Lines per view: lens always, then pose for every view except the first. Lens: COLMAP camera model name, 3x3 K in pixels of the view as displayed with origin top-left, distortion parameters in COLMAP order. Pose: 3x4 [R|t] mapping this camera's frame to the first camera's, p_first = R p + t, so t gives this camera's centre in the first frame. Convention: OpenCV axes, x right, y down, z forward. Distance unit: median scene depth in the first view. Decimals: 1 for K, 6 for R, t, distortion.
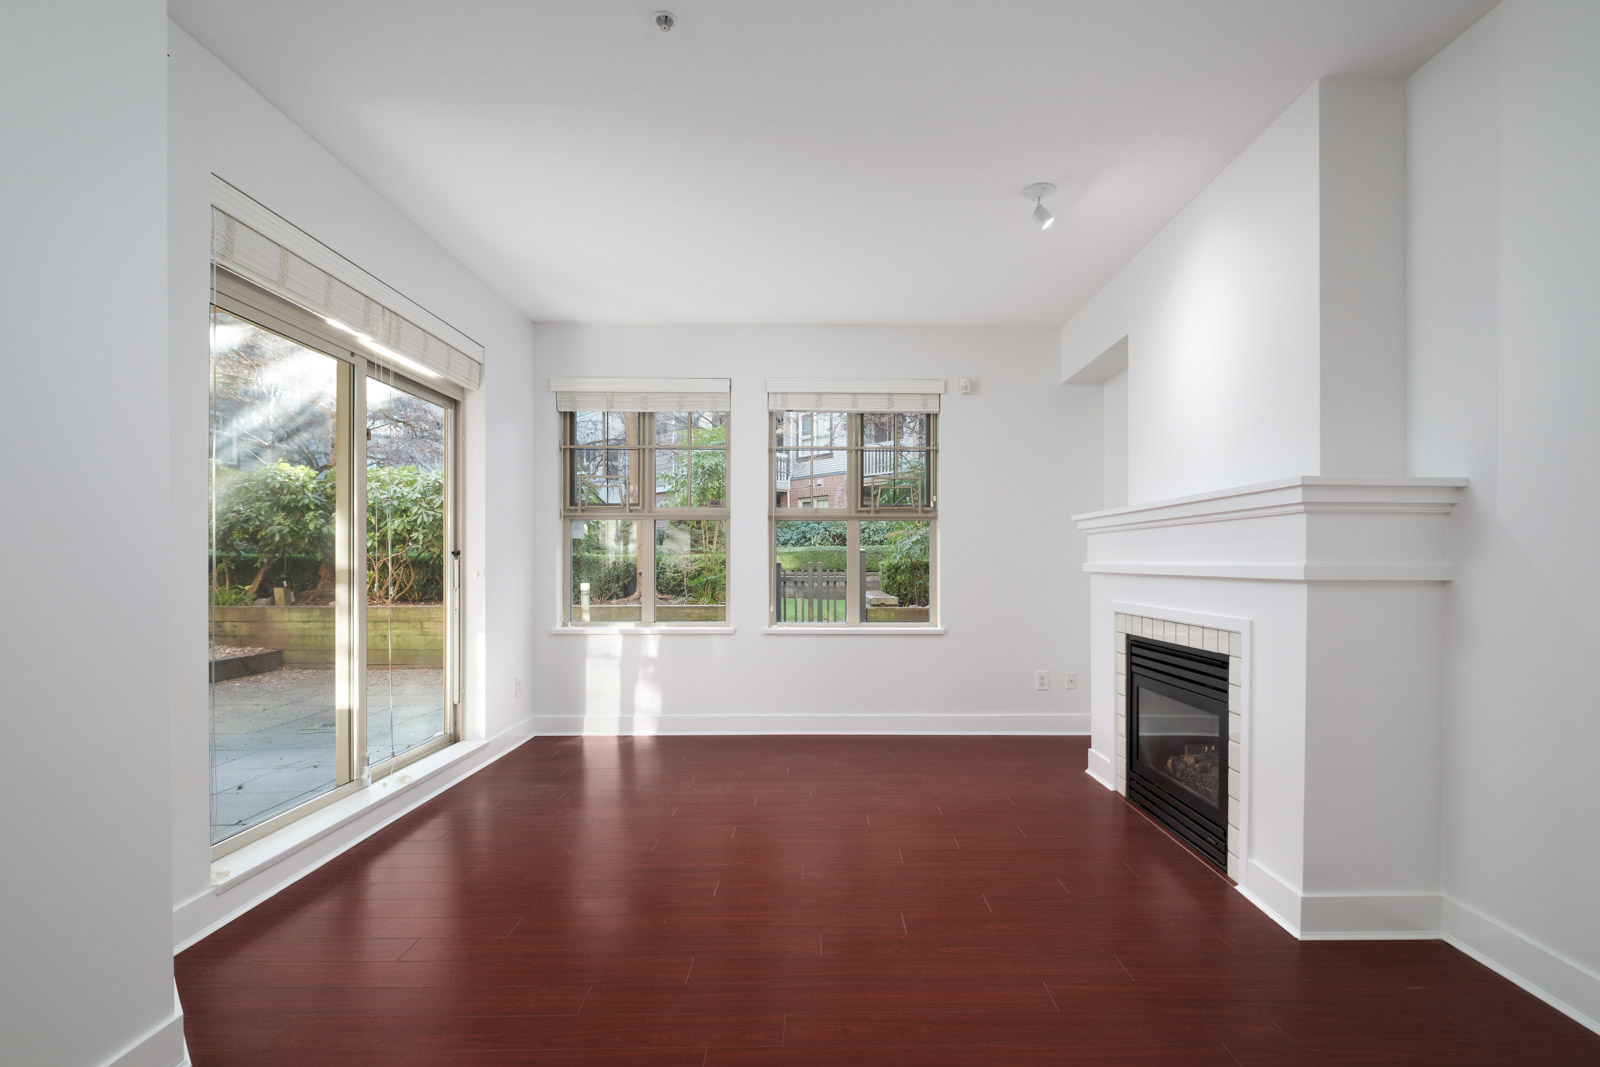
lens RADIAL K [[690.9, 0, 807.4], [0, 690.9, 562.1], [0, 0, 1]] dist [0.001954, 0.000105]
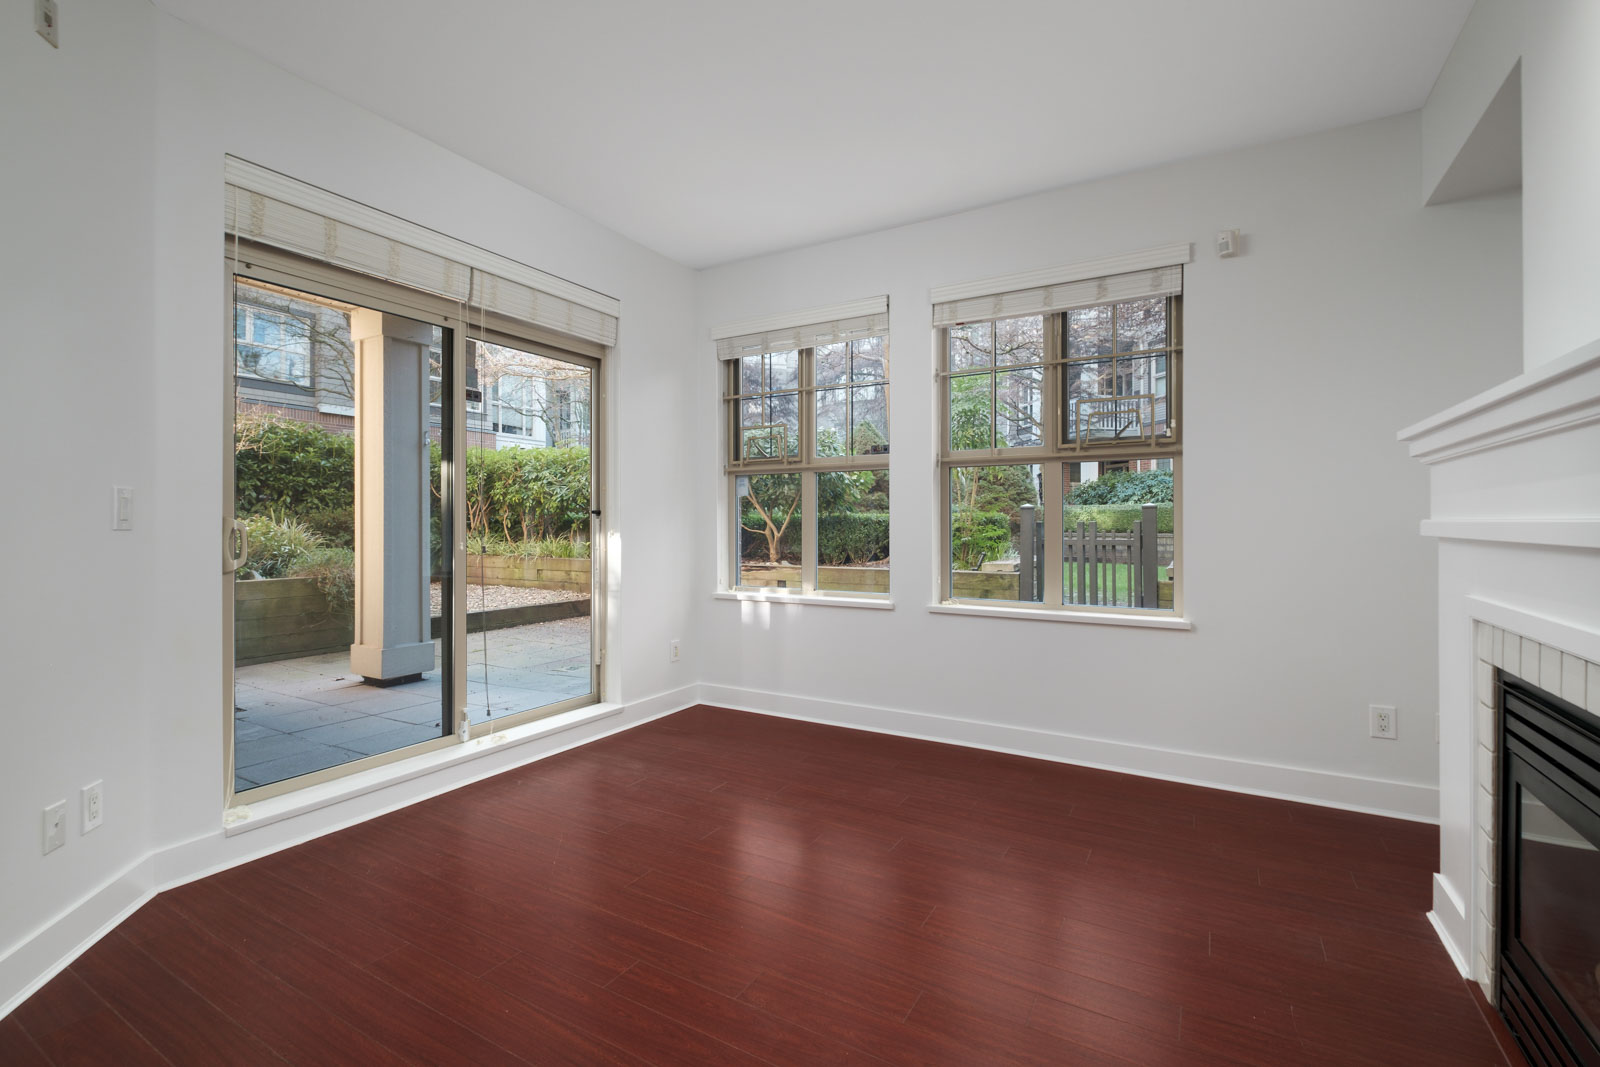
lens RADIAL K [[690.9, 0, 799.2], [0, 690.9, 523.4], [0, 0, 1]] dist [0.001954, 0.000105]
pose [[0.868097, -0.001409, -0.496392, 0.204857], [0.002309, 0.999997, 0.001199, 0.001978], [0.496389, -0.002187, 0.868098, 0.249994]]
